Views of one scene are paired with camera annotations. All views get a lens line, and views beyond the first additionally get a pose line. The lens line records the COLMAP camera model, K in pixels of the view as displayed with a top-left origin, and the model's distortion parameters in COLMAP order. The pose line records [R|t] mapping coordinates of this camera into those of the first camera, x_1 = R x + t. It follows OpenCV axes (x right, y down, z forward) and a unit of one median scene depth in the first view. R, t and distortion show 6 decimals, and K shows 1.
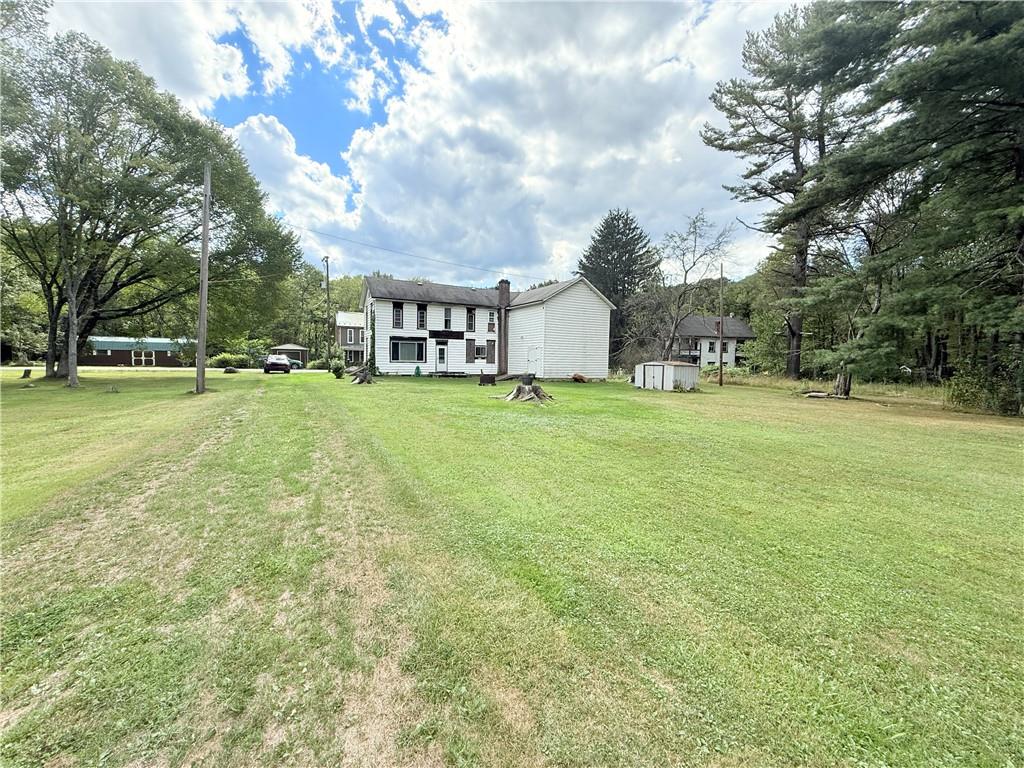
lens RADIAL K [[406.3, 0, 510.1], [0, 406.3, 383.1], [0, 0, 1]] dist [-0.000841, 0.000068]
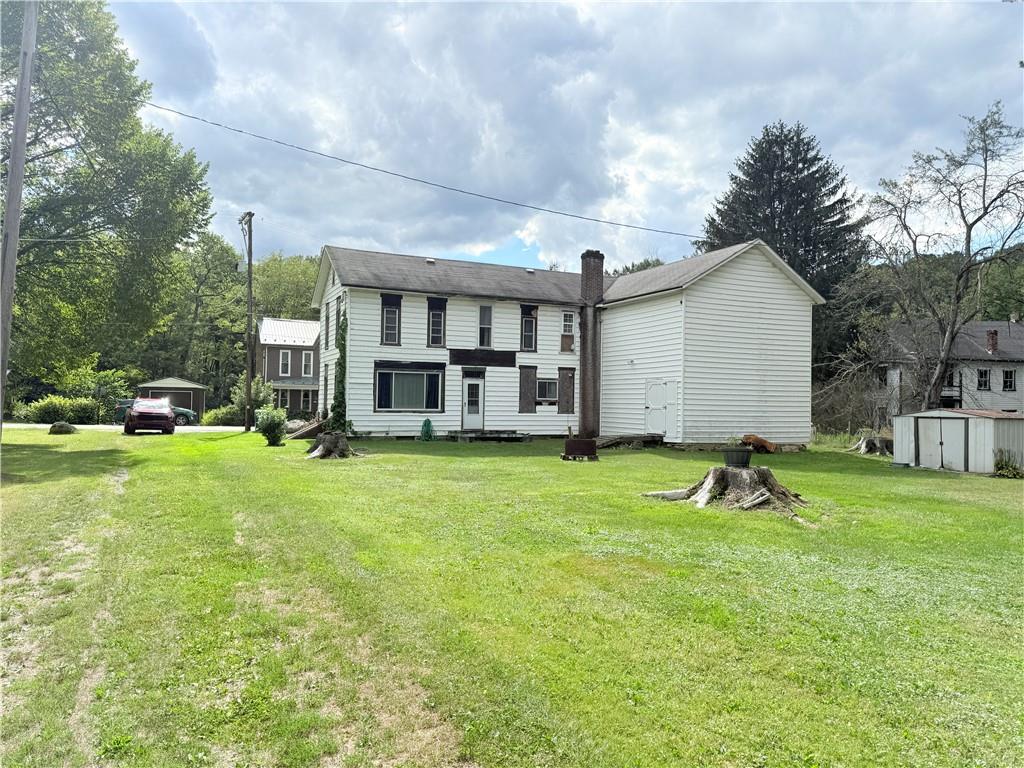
lens RADIAL K [[717.4, 0, 518.0], [0, 717.4, 385.8], [0, 0, 1]] dist [0.080281, -0.107602]
pose [[0.998961, -0.003946, -0.045399, -0.070774], [0.000094, 0.996421, -0.084530, -0.007535], [0.045570, 0.084438, 0.995386, 0.107761]]
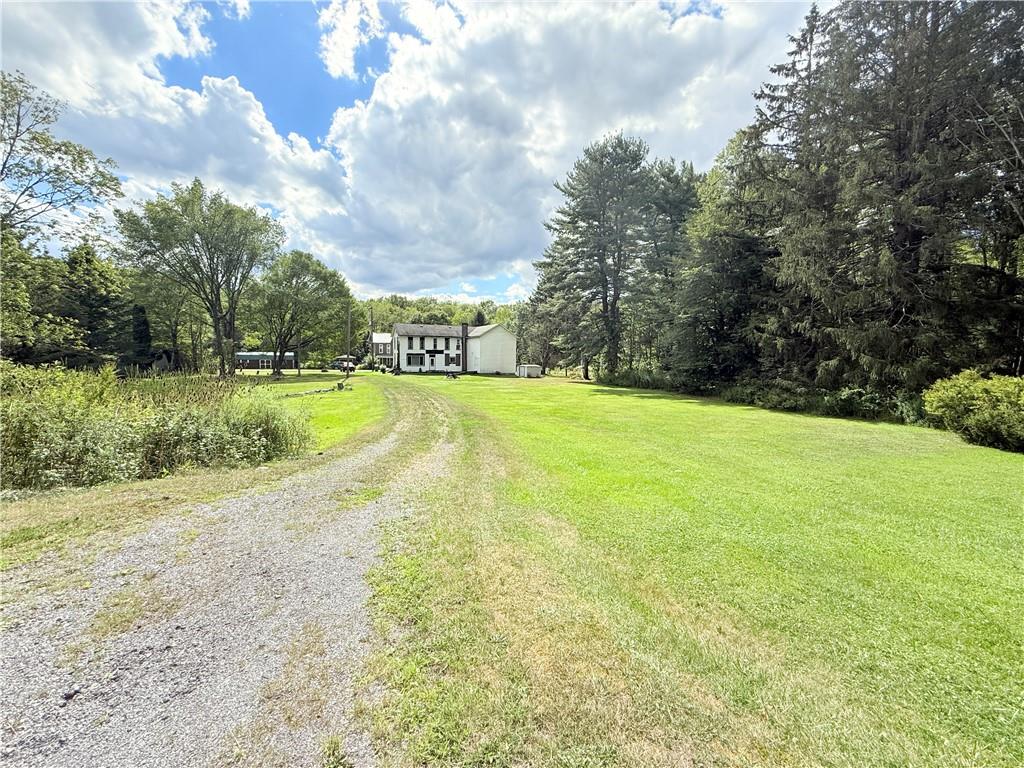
lens RADIAL K [[406.3, 0, 510.1], [0, 406.3, 383.1], [0, 0, 1]] dist [-0.000841, 0.000068]
pose [[0.999439, -0.007268, -0.032702, 0.276355], [0.007283, 0.999973, 0.000328, 0.036216], [0.032699, -0.000566, 0.999465, -0.978463]]
